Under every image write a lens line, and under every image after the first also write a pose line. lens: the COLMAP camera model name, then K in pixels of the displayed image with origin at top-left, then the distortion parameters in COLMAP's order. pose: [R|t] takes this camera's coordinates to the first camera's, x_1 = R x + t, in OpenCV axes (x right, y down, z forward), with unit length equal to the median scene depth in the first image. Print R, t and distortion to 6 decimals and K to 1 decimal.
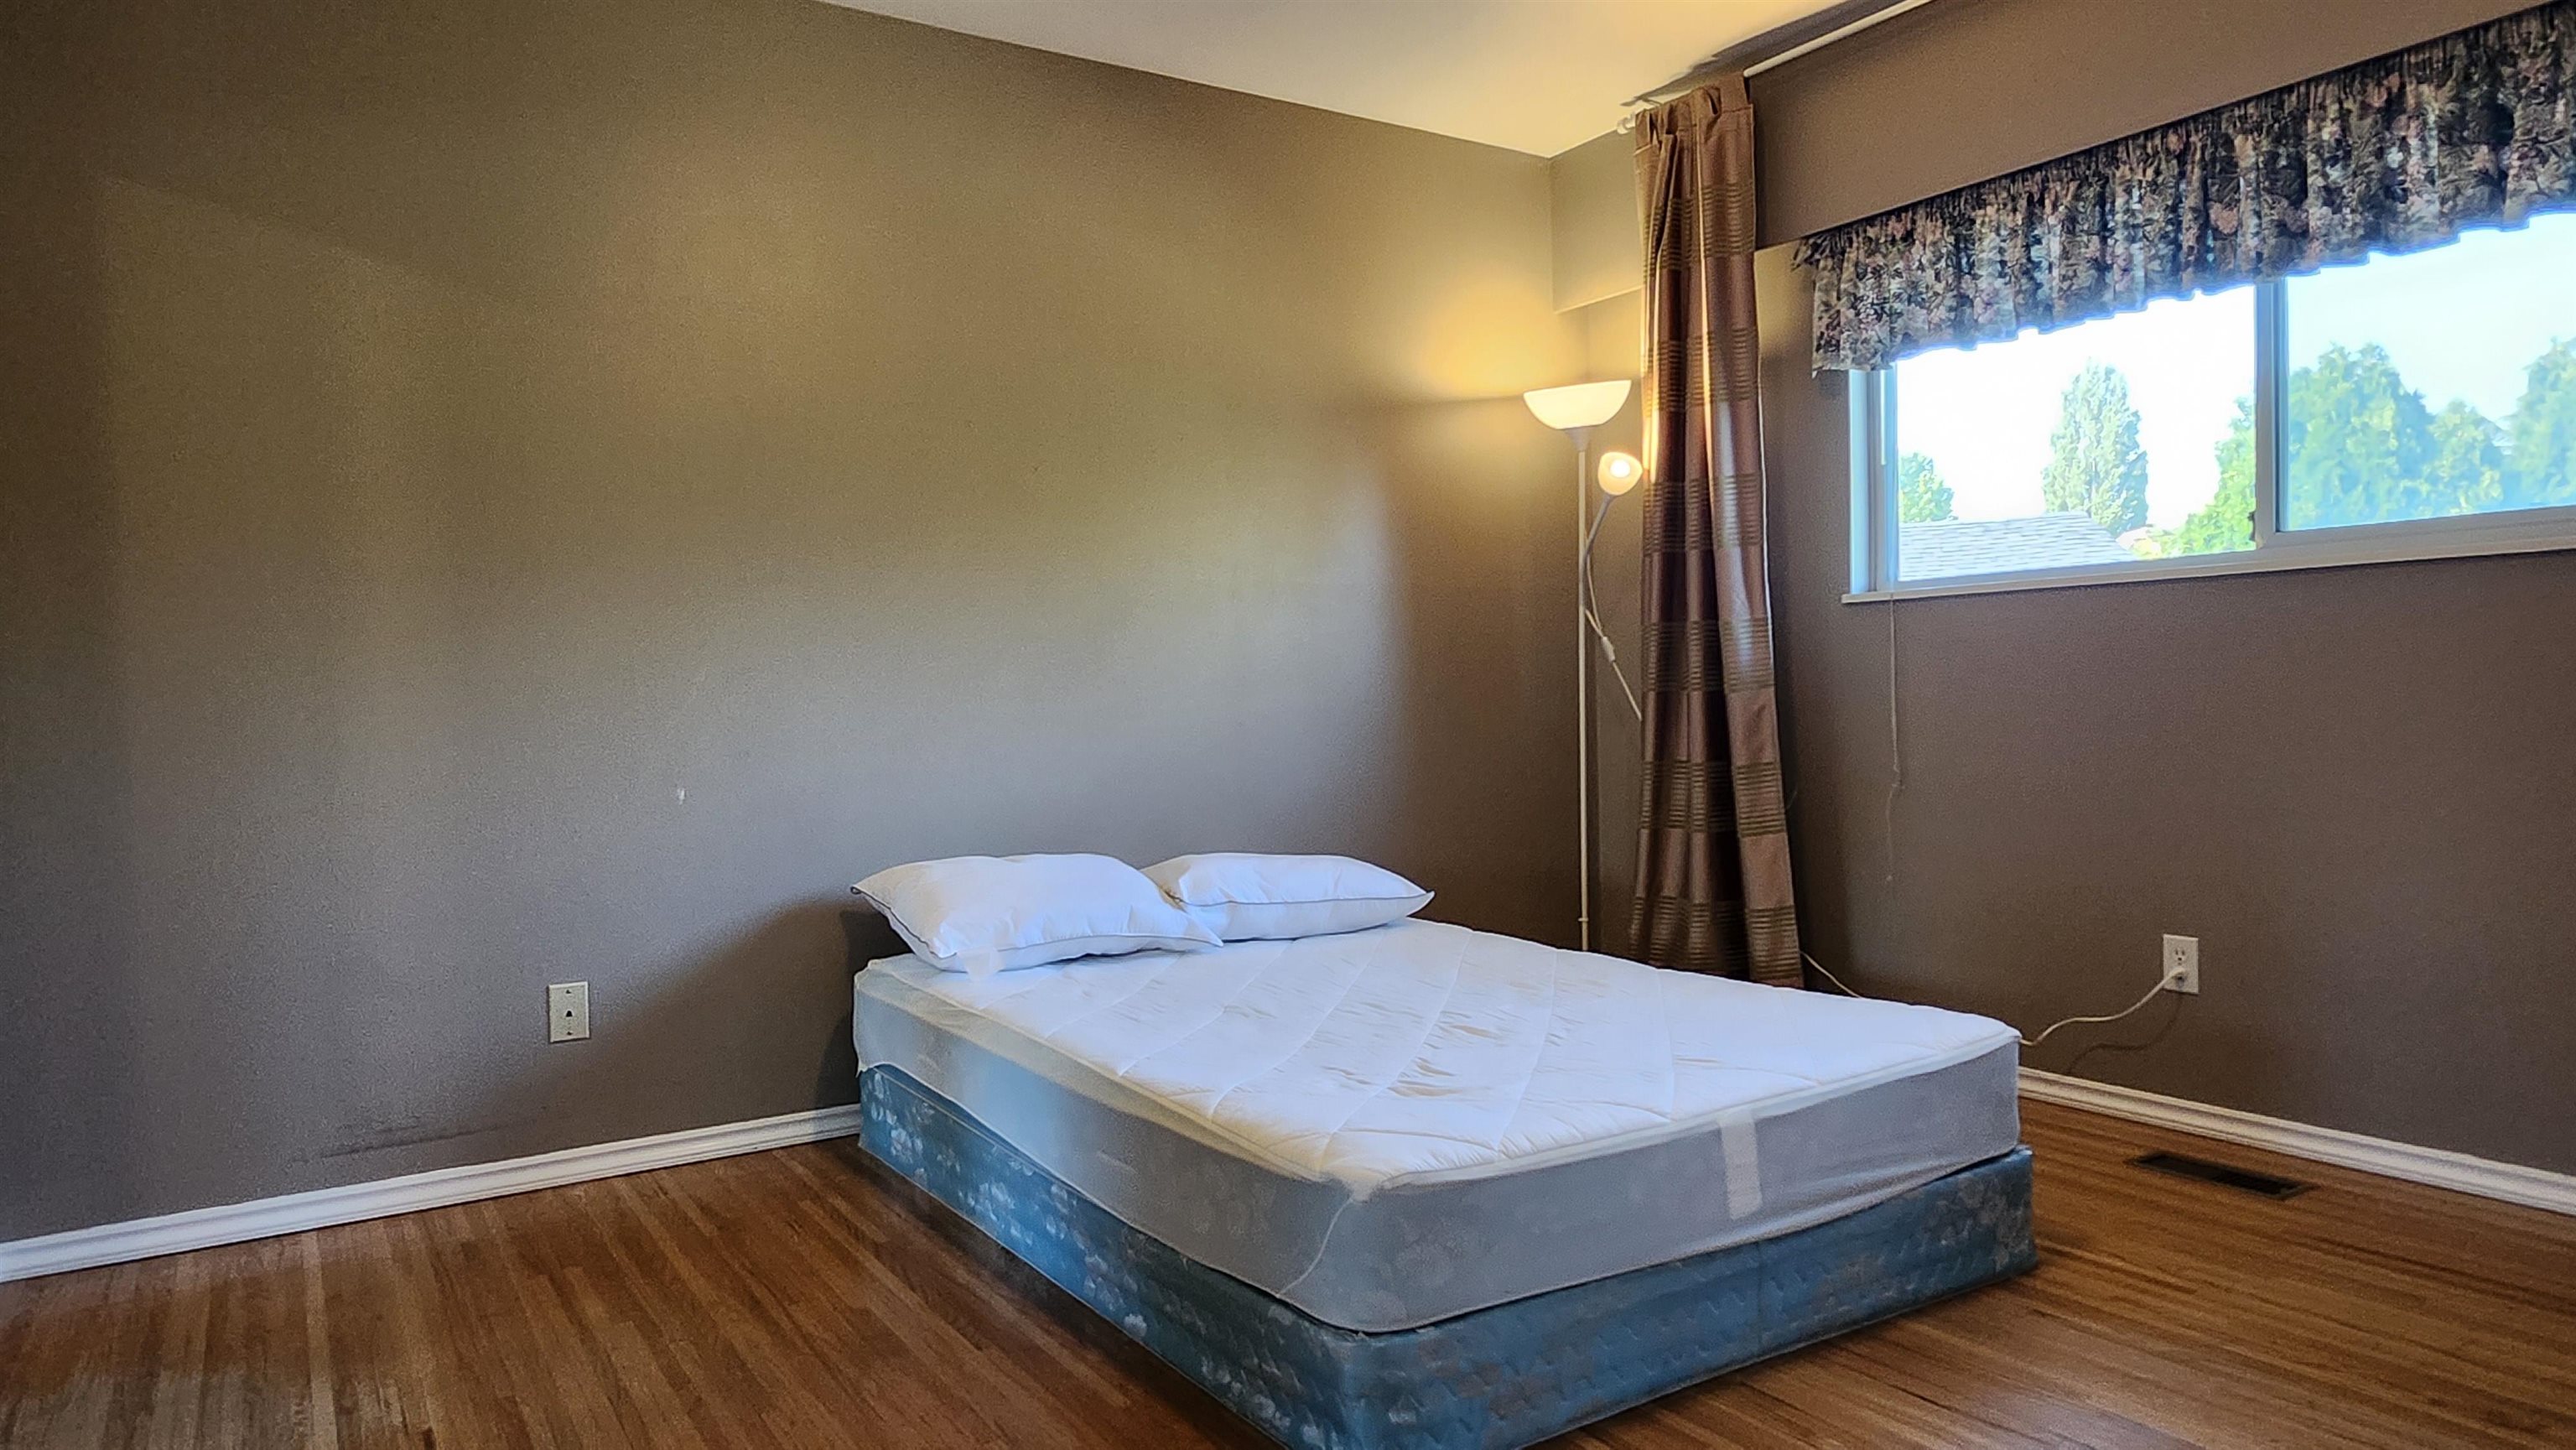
lens RADIAL K [[1582.9, 0, 1267.5], [0, 1582.9, 745.9], [0, 0, 1]] dist [0.002102, 0.001992]
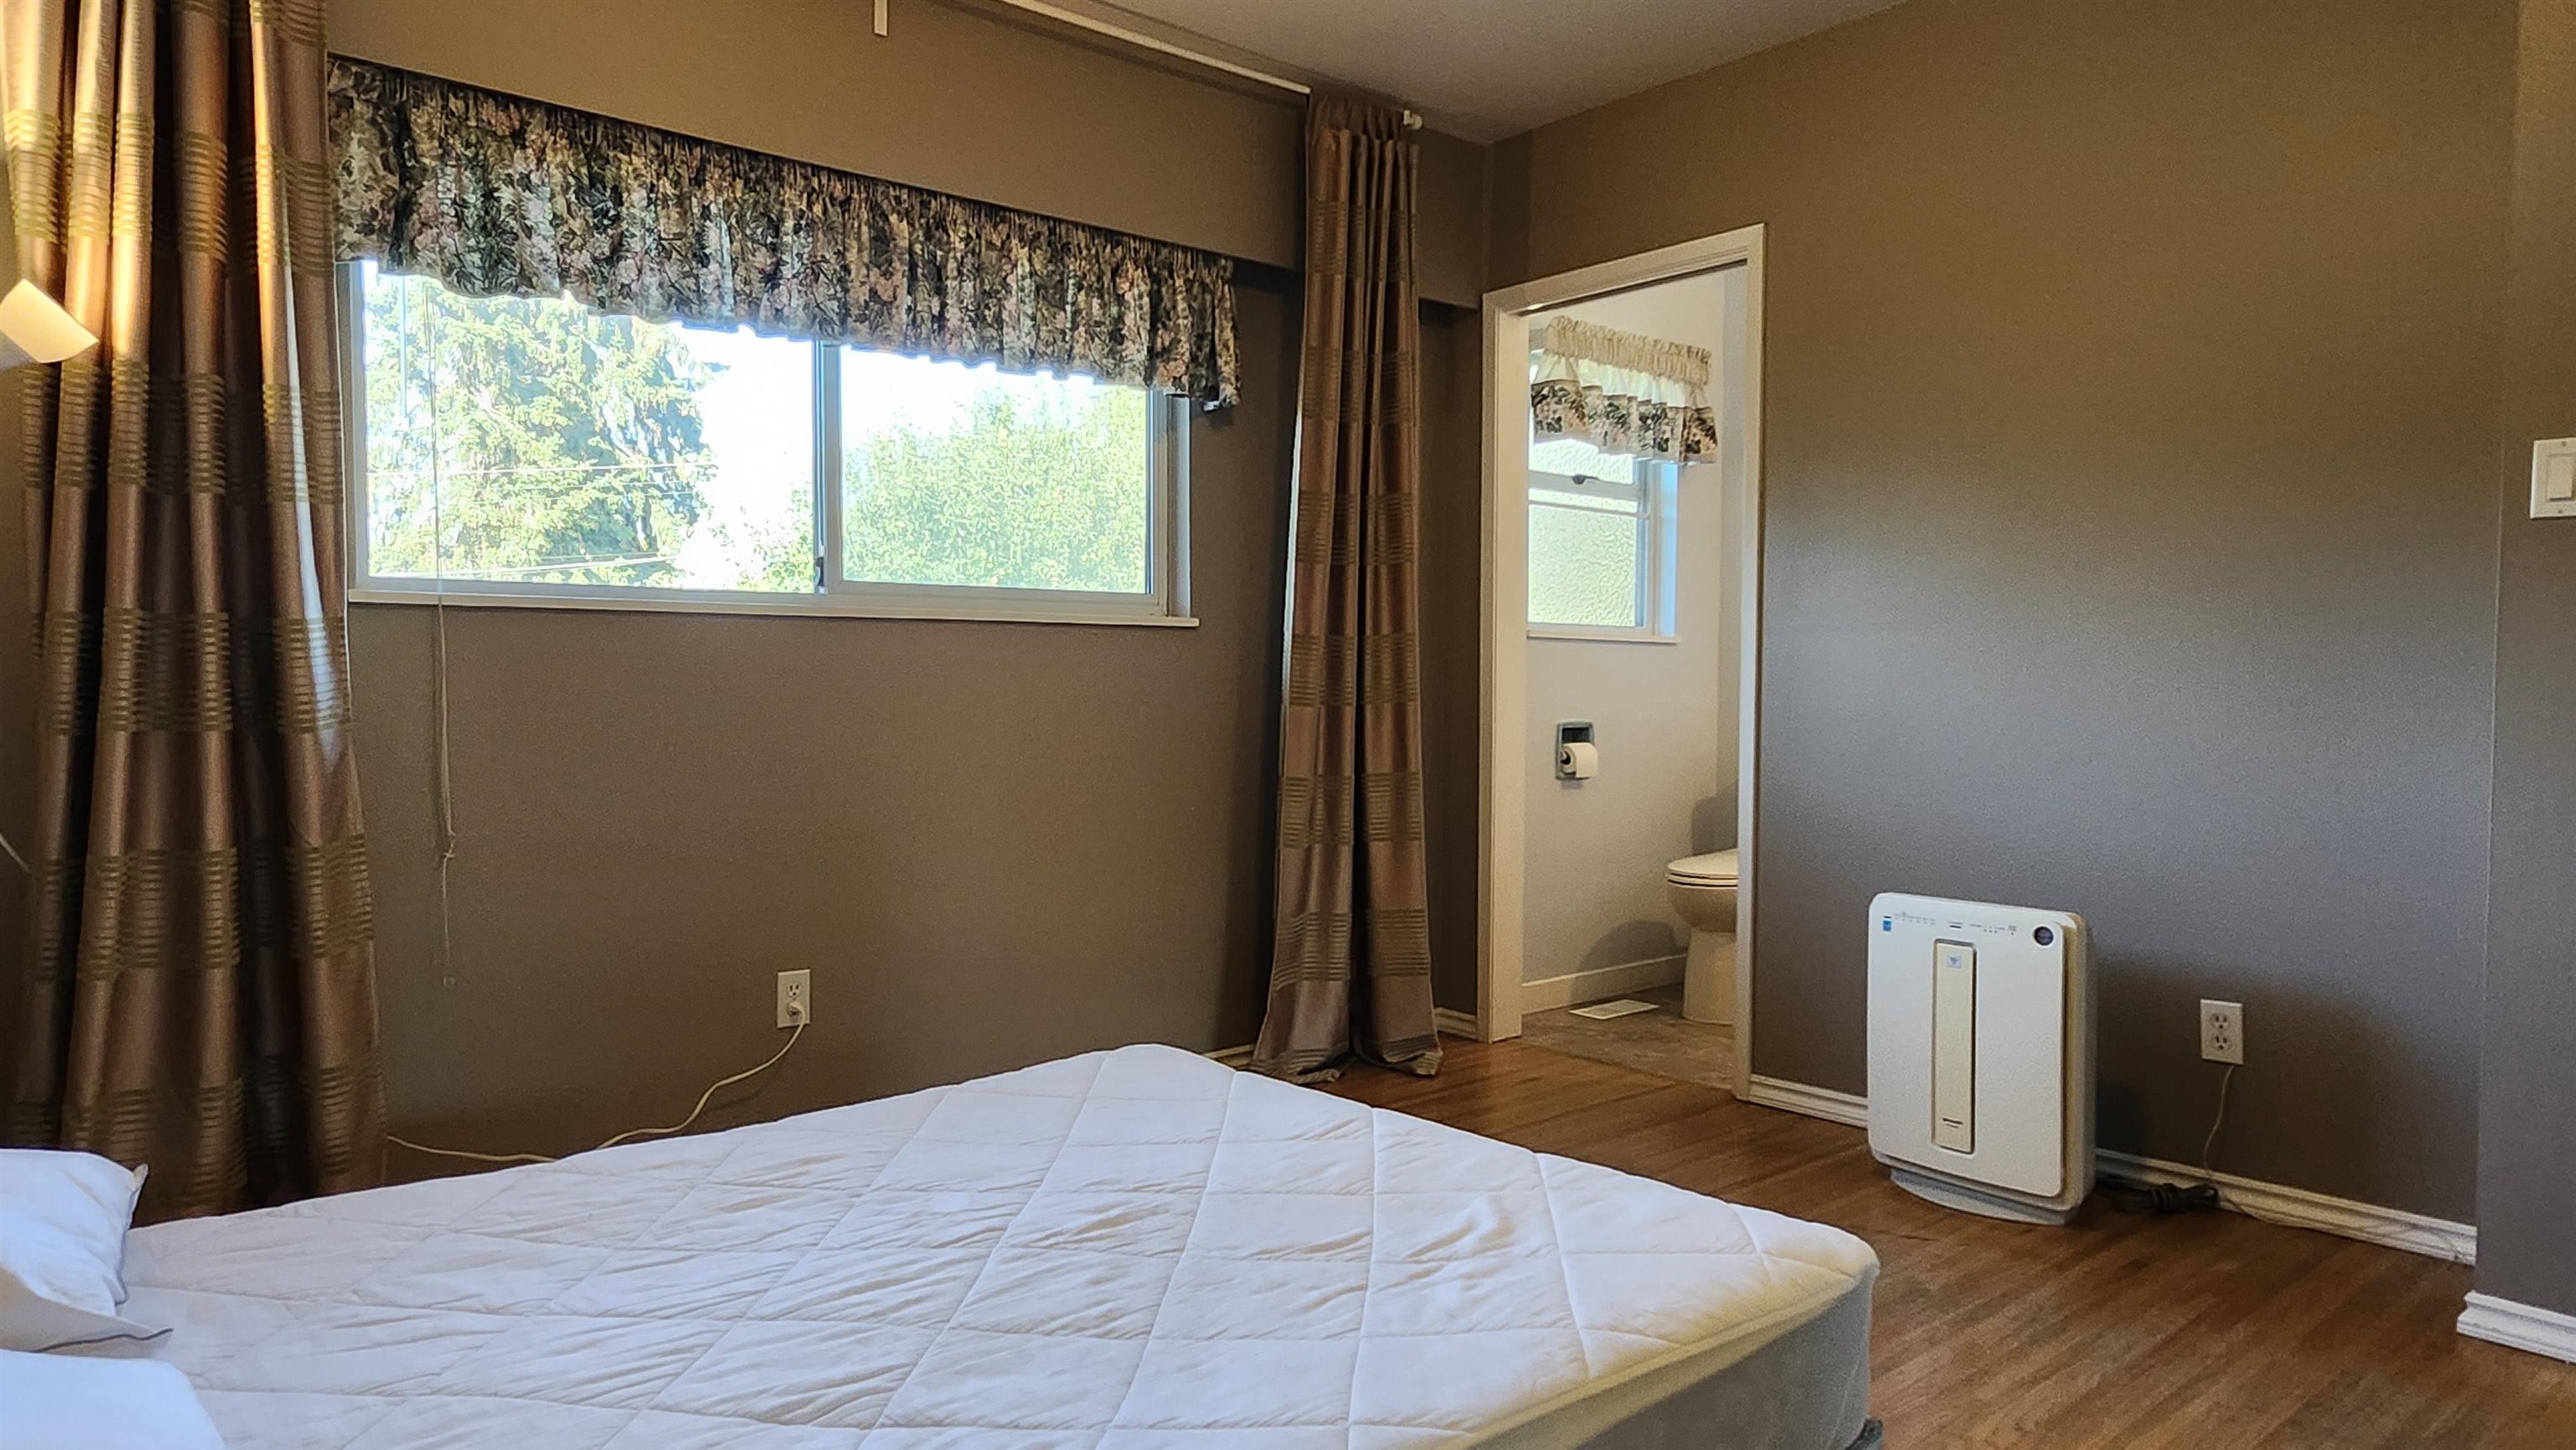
lens RADIAL K [[1582.9, 0, 1267.5], [0, 1582.9, 745.9], [0, 0, 1]] dist [0.002102, 0.001992]
pose [[-0.141021, -0.011487, 0.989940, -0.473140], [0.039490, 0.999072, 0.017218, -0.028865], [-0.989219, 0.041520, -0.140436, 0.869051]]
